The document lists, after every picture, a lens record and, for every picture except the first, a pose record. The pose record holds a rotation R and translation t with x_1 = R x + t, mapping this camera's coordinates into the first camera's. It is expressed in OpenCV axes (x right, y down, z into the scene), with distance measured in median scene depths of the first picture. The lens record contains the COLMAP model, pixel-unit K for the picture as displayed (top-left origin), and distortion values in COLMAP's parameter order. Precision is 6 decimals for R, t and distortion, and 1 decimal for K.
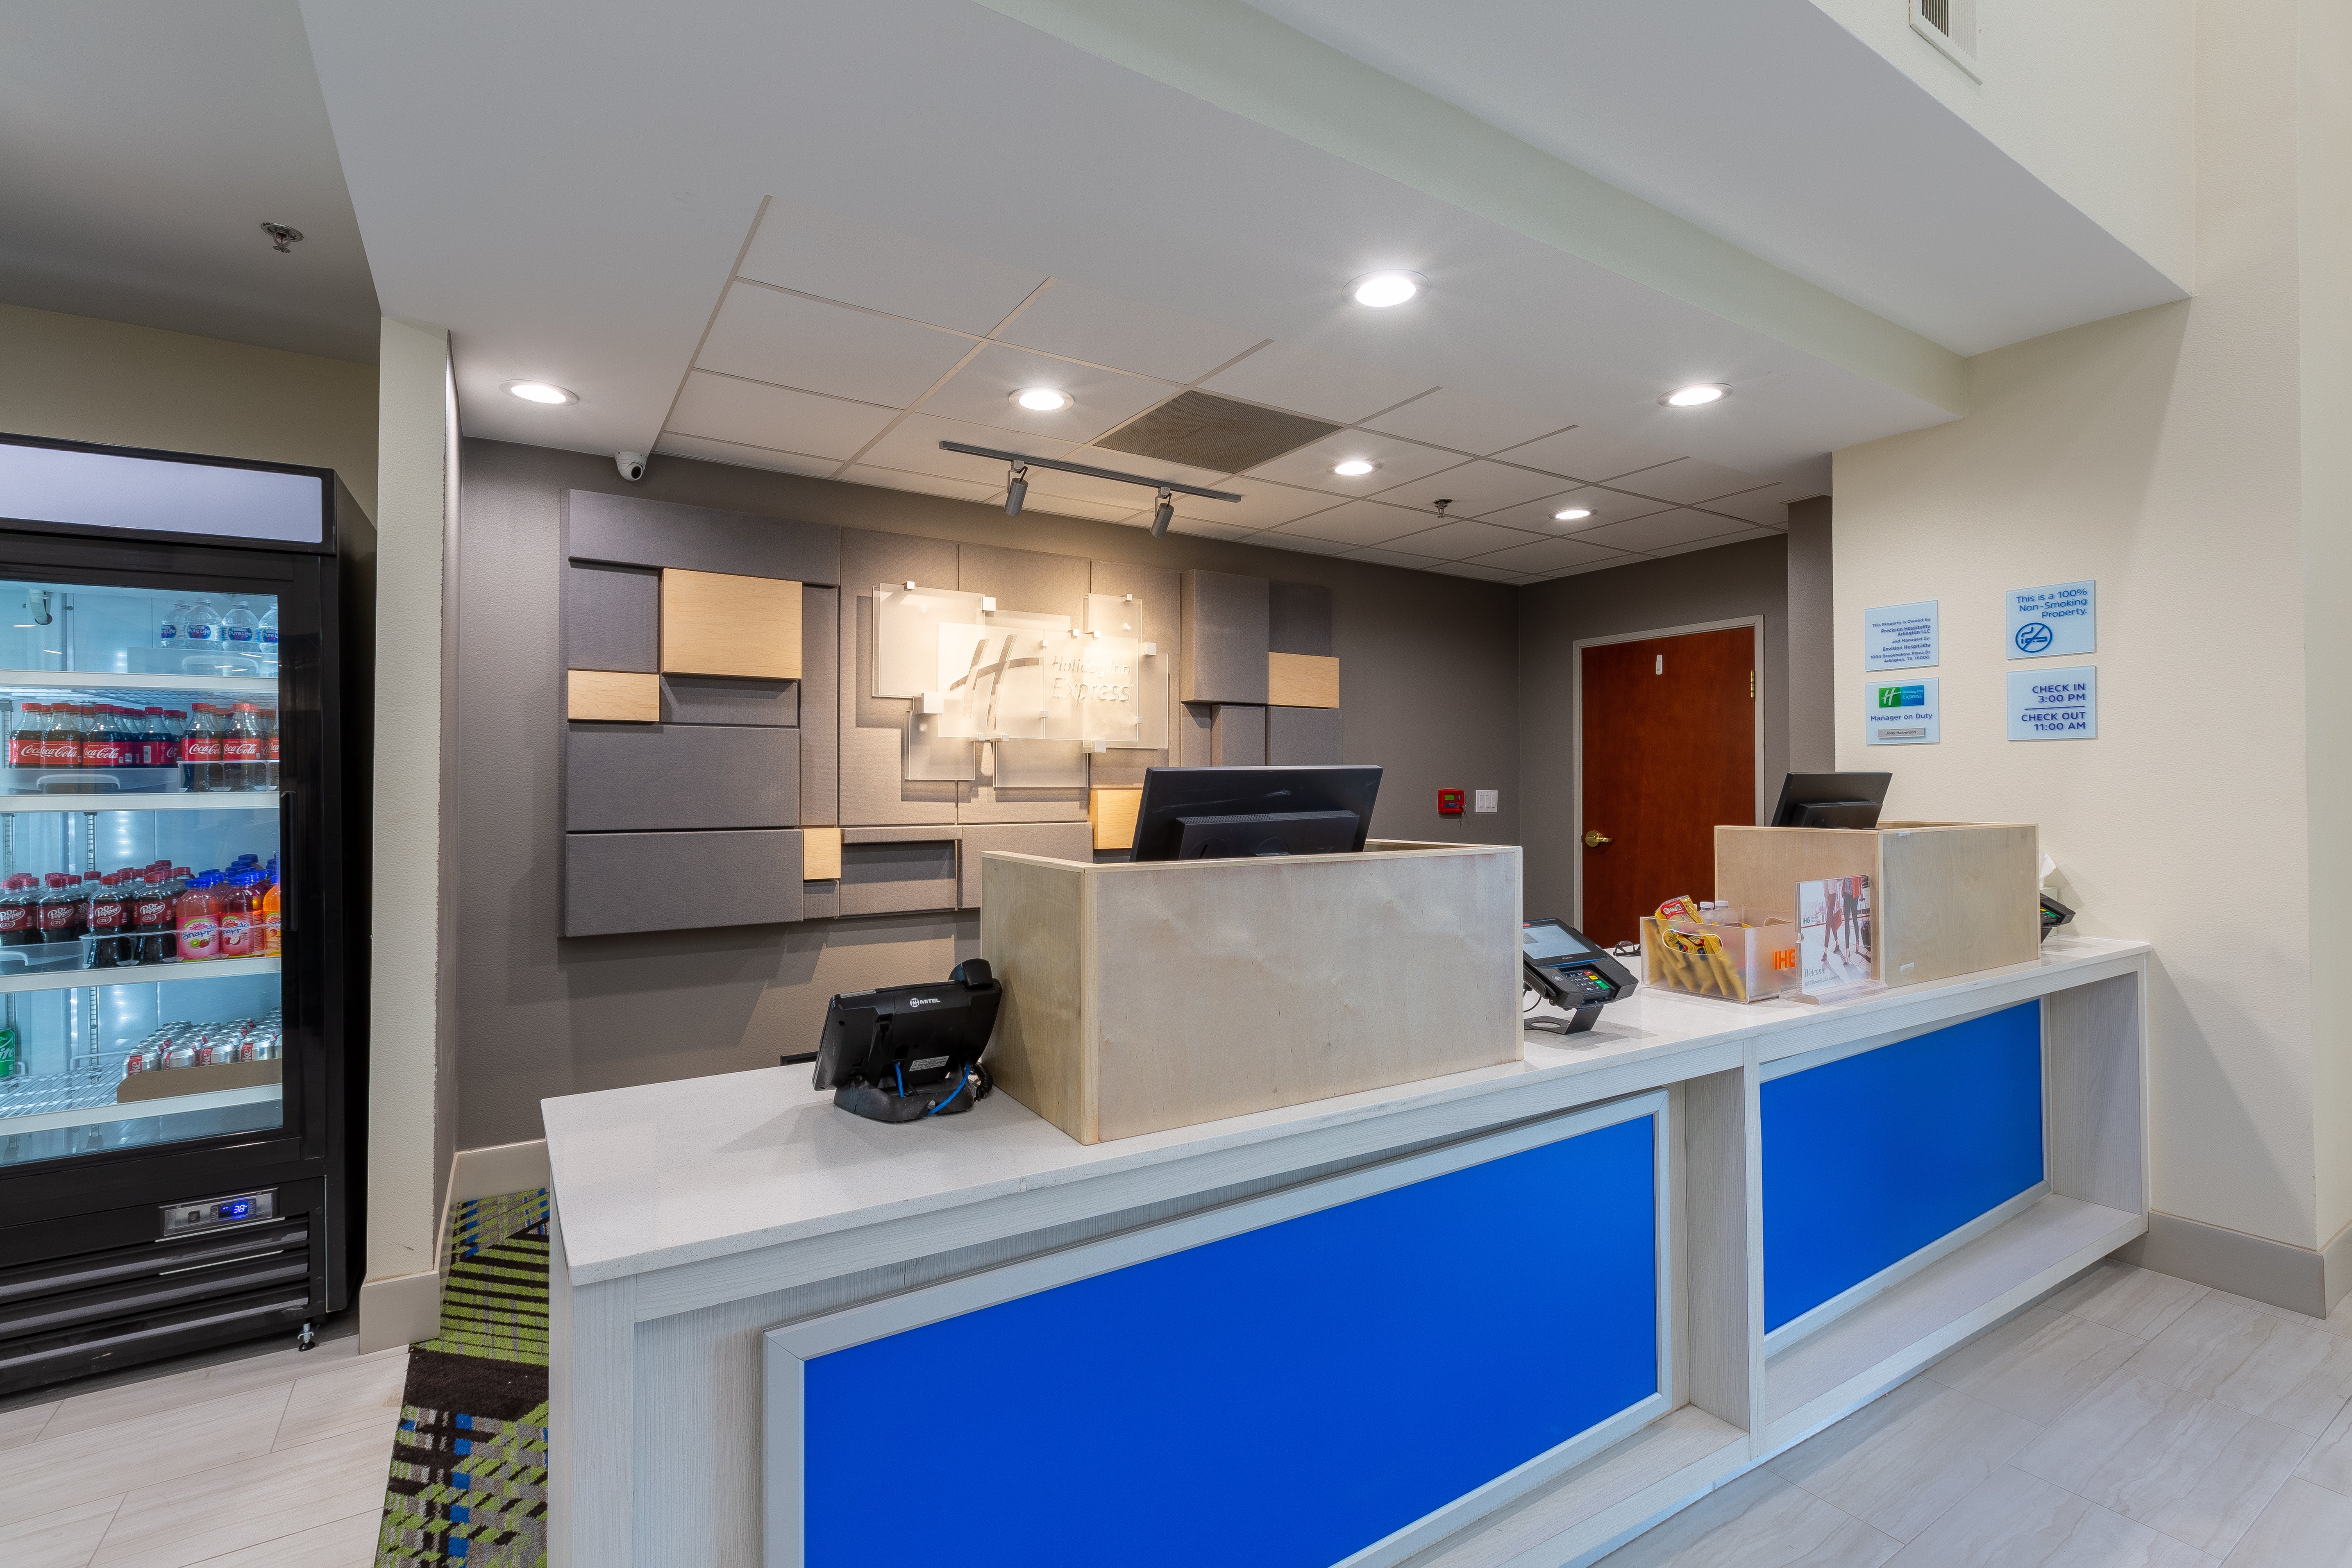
lens RADIAL K [[1081.6, 0, 1182.4], [0, 1081.6, 770.7], [0, 0, 1]] dist [0.000122, 0.000065]
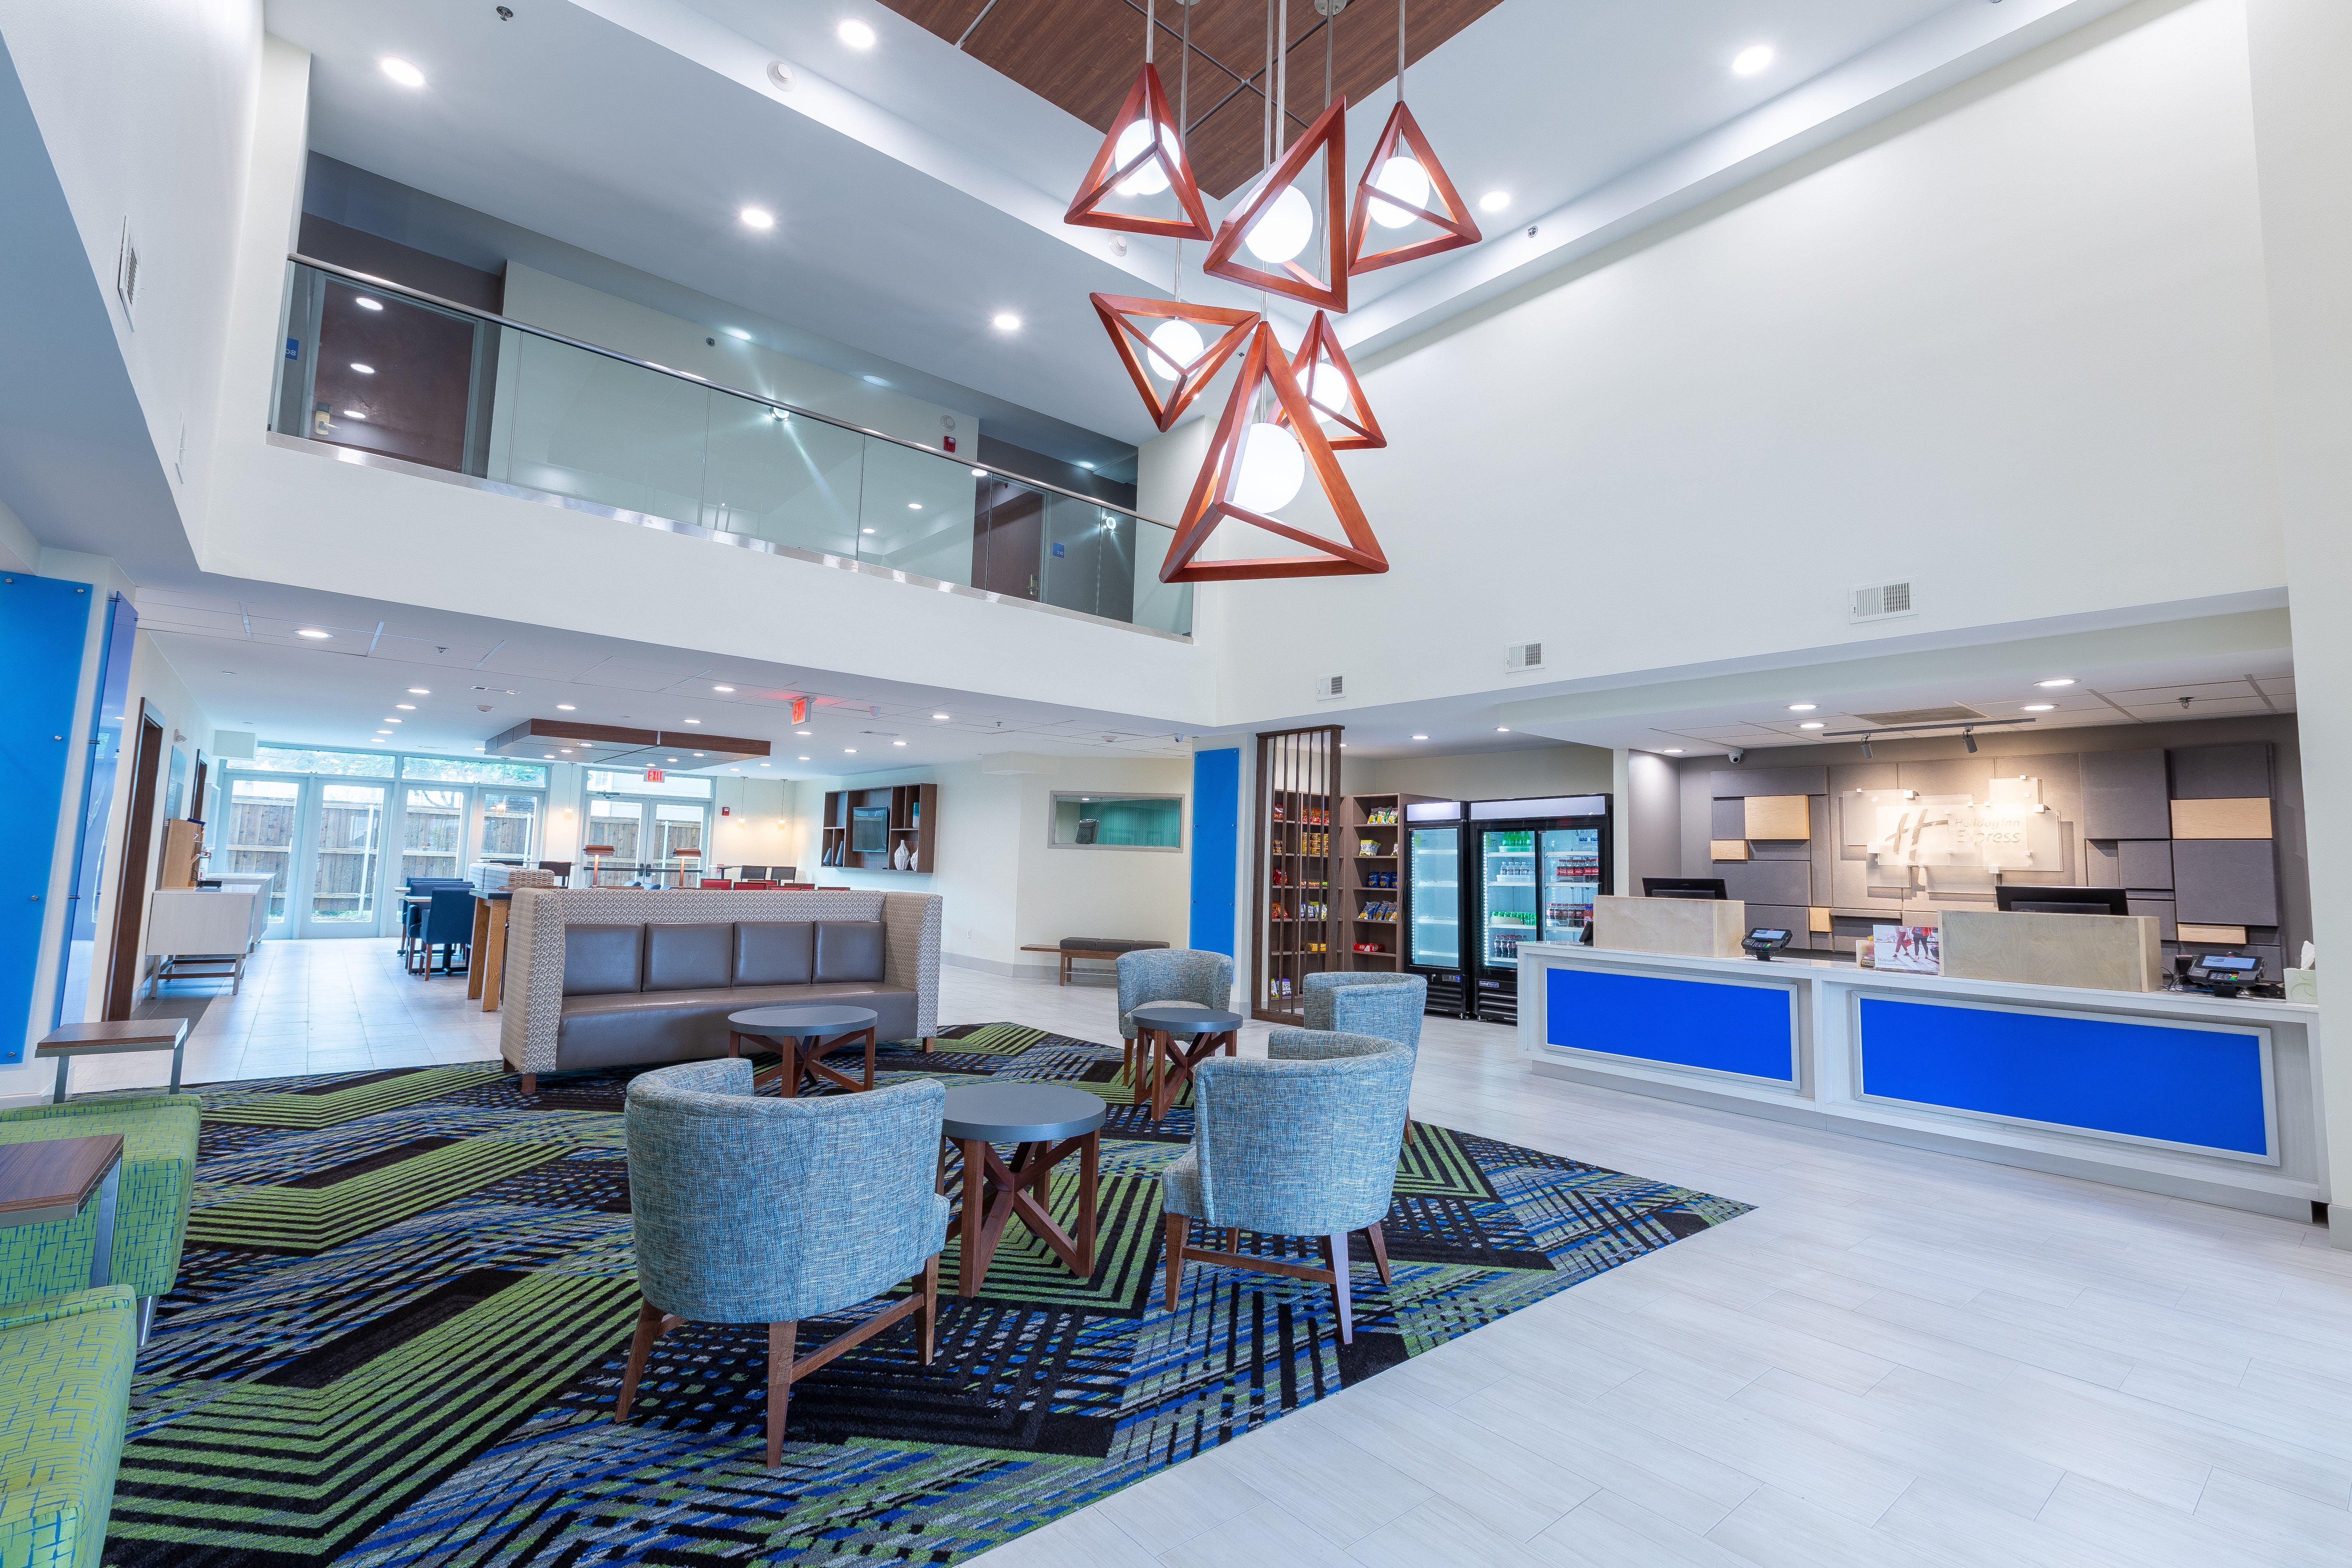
lens RADIAL K [[1025.5, 0, 1167.6], [0, 1025.5, 773.4], [0, 0, 1]] dist [0.000086, -0.000138]
pose [[0.134314, -0.088841, -0.986948, 1.494808], [-0.012966, 0.995730, -0.091396, -0.009534], [0.990854, 0.025073, 0.132588, -0.553424]]
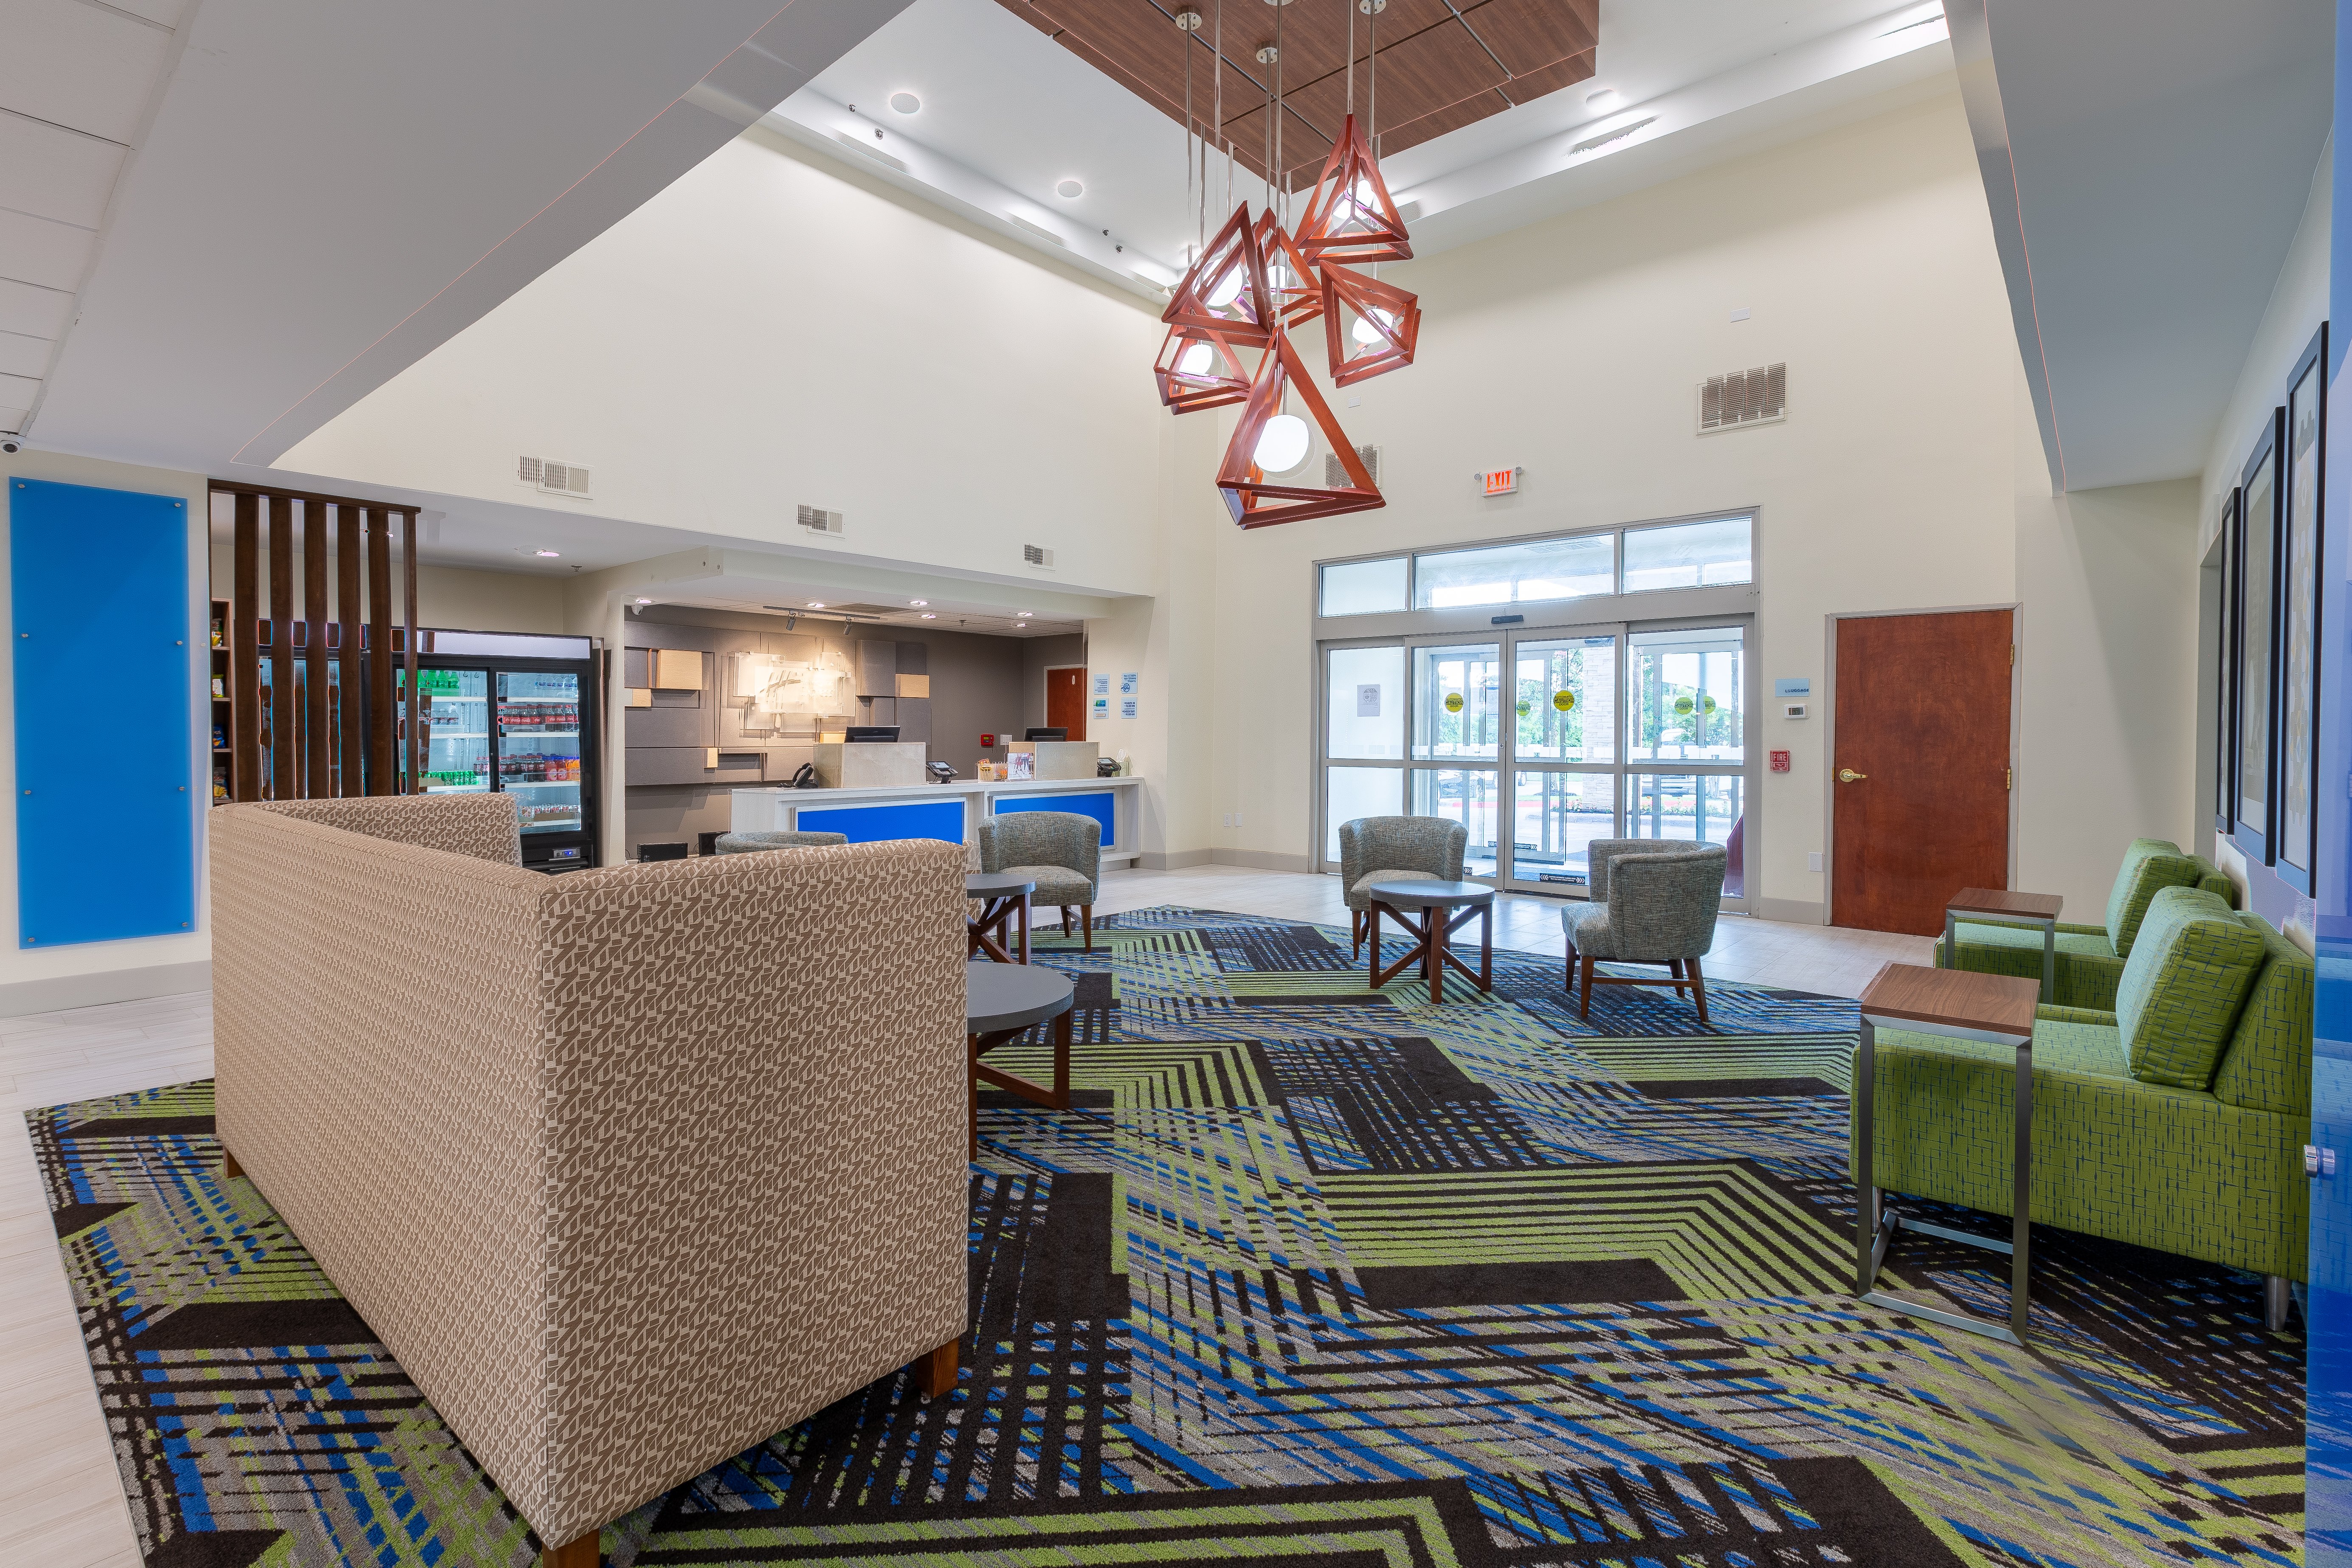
lens RADIAL K [[1081.6, 0, 1182.4], [0, 1081.6, 770.7], [0, 0, 1]] dist [0.000122, 0.000065]
pose [[0.955869, -0.006708, 0.293718, -0.018397], [-0.007049, 0.998928, 0.045755, -0.016361], [-0.293710, -0.045806, 0.954797, -1.772444]]
